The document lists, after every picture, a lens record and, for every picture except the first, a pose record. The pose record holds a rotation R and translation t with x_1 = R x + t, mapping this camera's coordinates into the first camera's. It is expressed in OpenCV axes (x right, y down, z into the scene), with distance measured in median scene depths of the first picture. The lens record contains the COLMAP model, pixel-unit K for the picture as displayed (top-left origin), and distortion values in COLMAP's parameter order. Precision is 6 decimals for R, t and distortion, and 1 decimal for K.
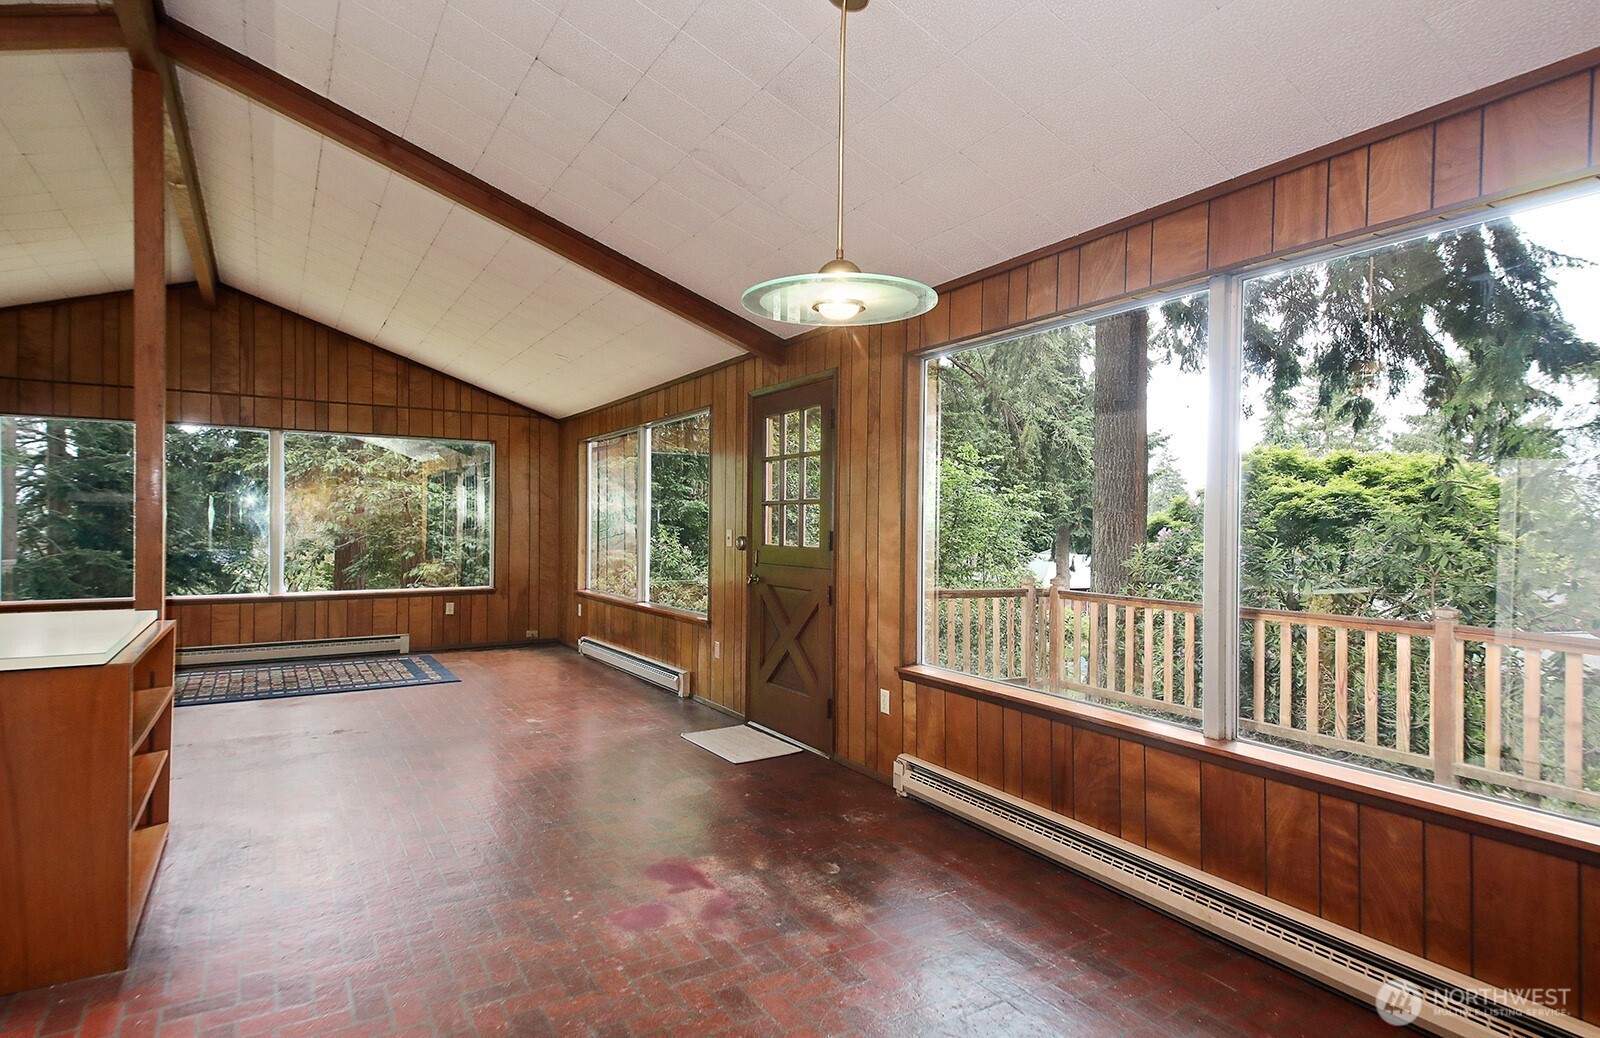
lens RADIAL K [[877.4, 0, 804.5], [0, 877.4, 536.8], [0, 0, 1]] dist [0.050725, -0.000123]
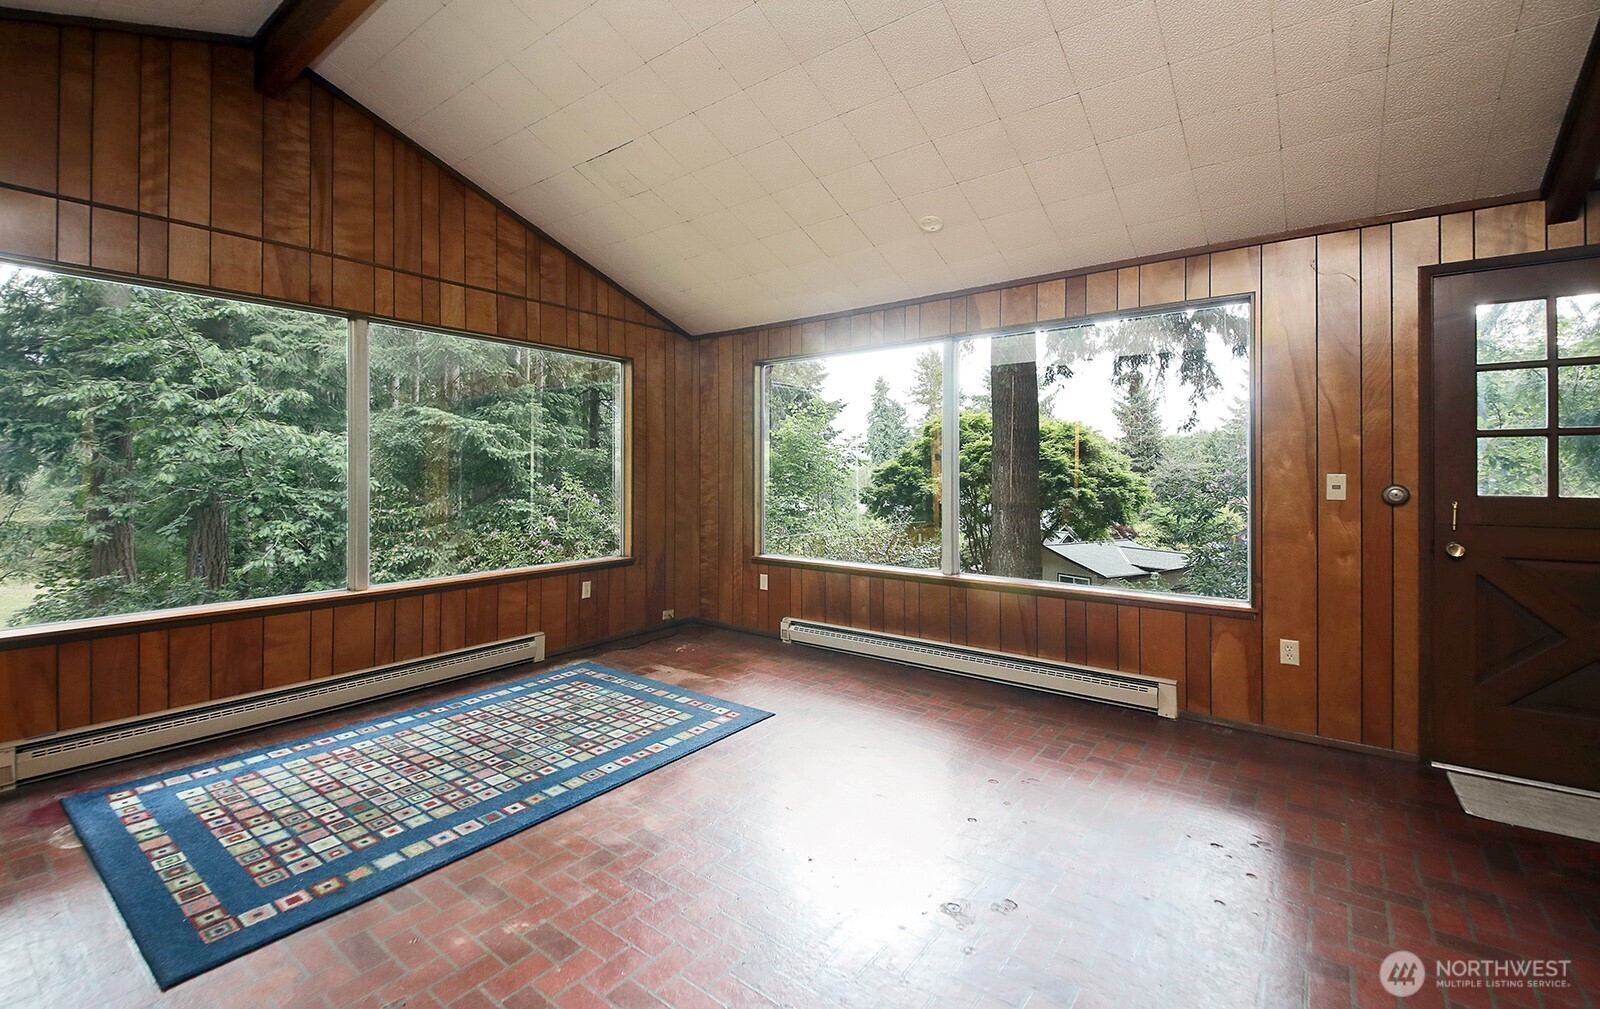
lens RADIAL K [[692.3, 0, 753.7], [0, 692.3, 470.1], [0, 0, 1]] dist [0.056722, -0.042950]
pose [[0.942456, -0.005243, 0.334290, -0.475493], [0.010484, 0.999849, -0.013875, -0.005666], [-0.334166, 0.016581, 0.942368, 0.441561]]
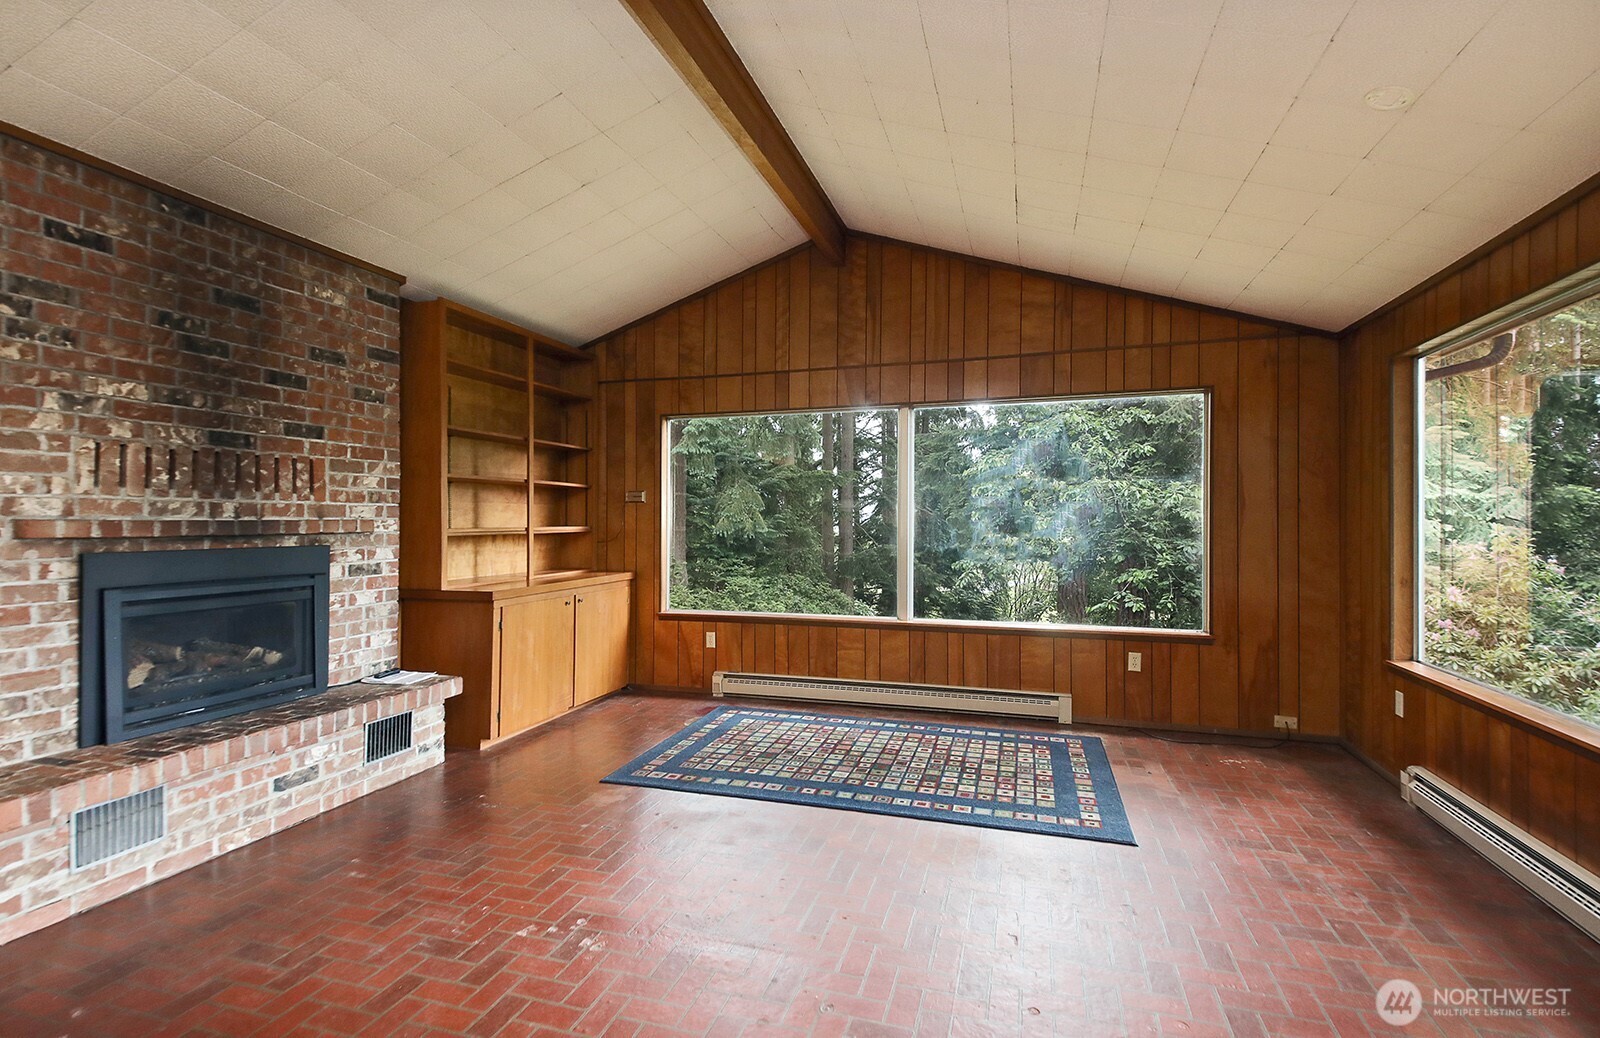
lens RADIAL K [[753.4, 0, 796.3], [0, 753.4, 505.5], [0, 0, 1]] dist [0.054107, -0.031570]
pose [[0.660282, -0.021441, -0.750712, -0.157087], [-0.007288, 0.999362, -0.034952, -0.008726], [0.750982, 0.028549, 0.659705, 0.476629]]
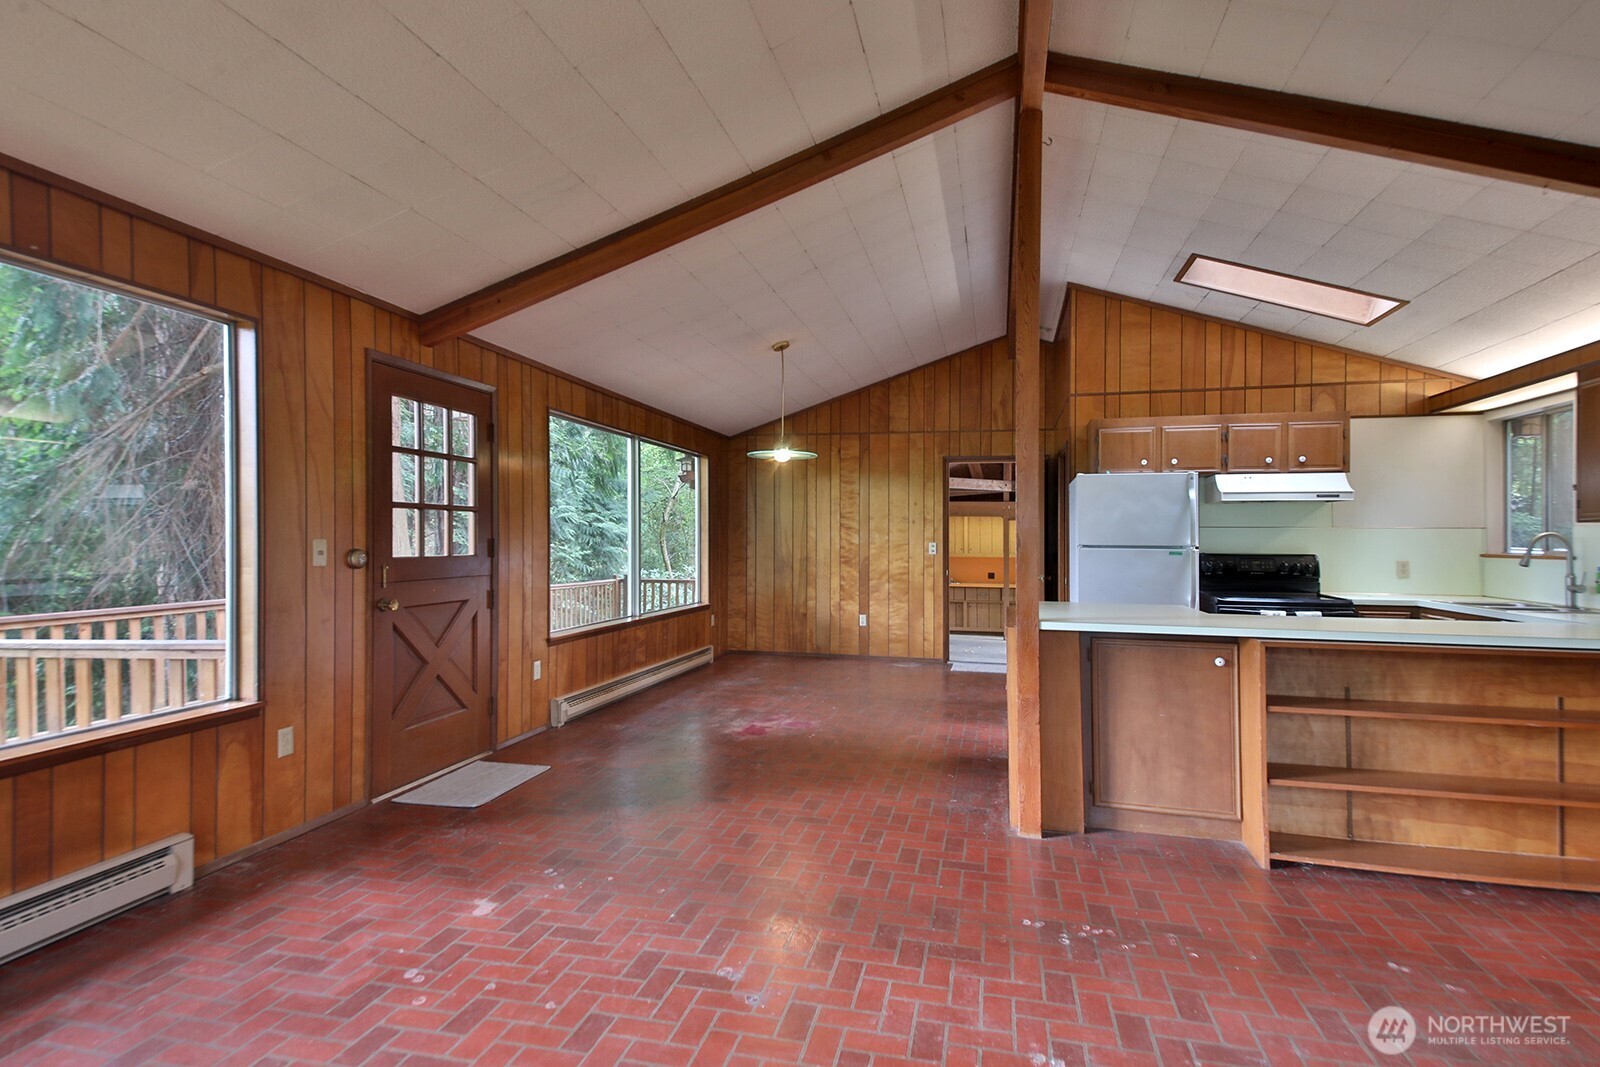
lens RADIAL K [[832.5, 0, 800.0], [0, 832.5, 533.5], [0, 0, 1]] dist [0.081327, -0.044550]
pose [[-0.714377, -0.007064, 0.699725, -0.534931], [0.000353, 0.999945, 0.010455, -0.012802], [-0.699761, 0.007715, -0.714336, 0.829866]]
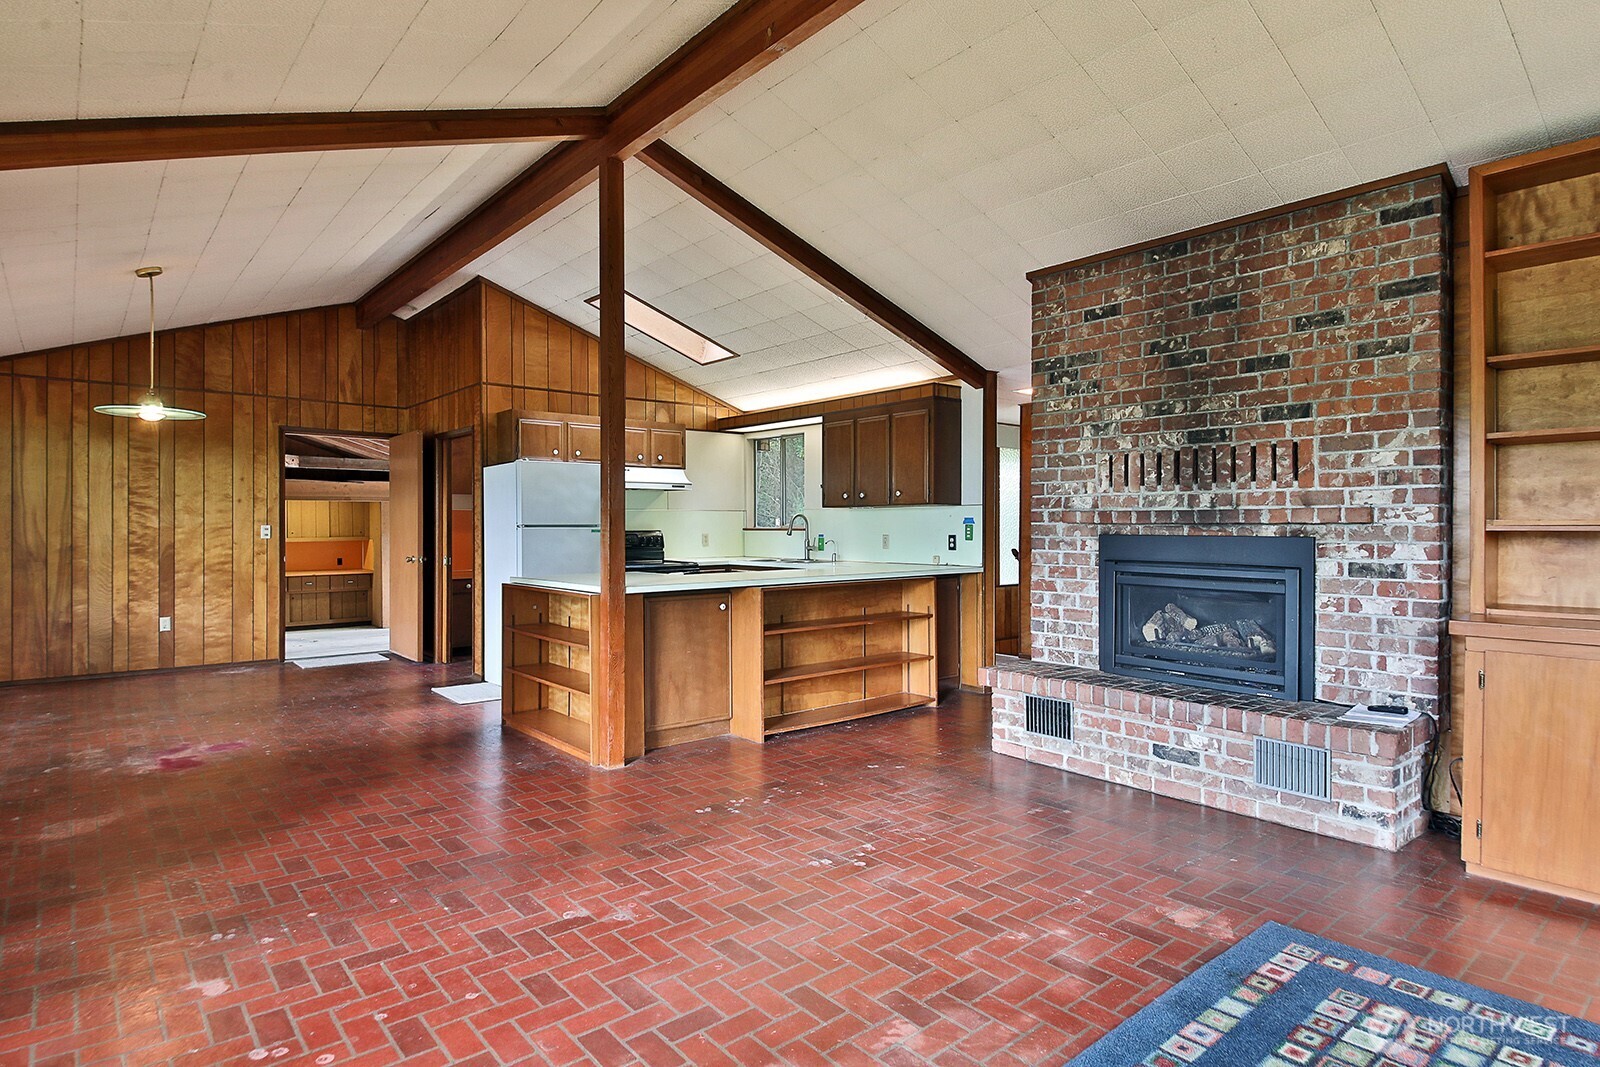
lens RADIAL K [[851.9, 0, 797.6], [0, 851.9, 511.5], [0, 0, 1]] dist [0.049778, -0.048013]
pose [[-0.988358, -0.007693, -0.151949, -0.349440], [-0.007988, 0.999967, 0.001327, -0.010788], [0.151933, 0.002525, -0.988388, 0.969542]]
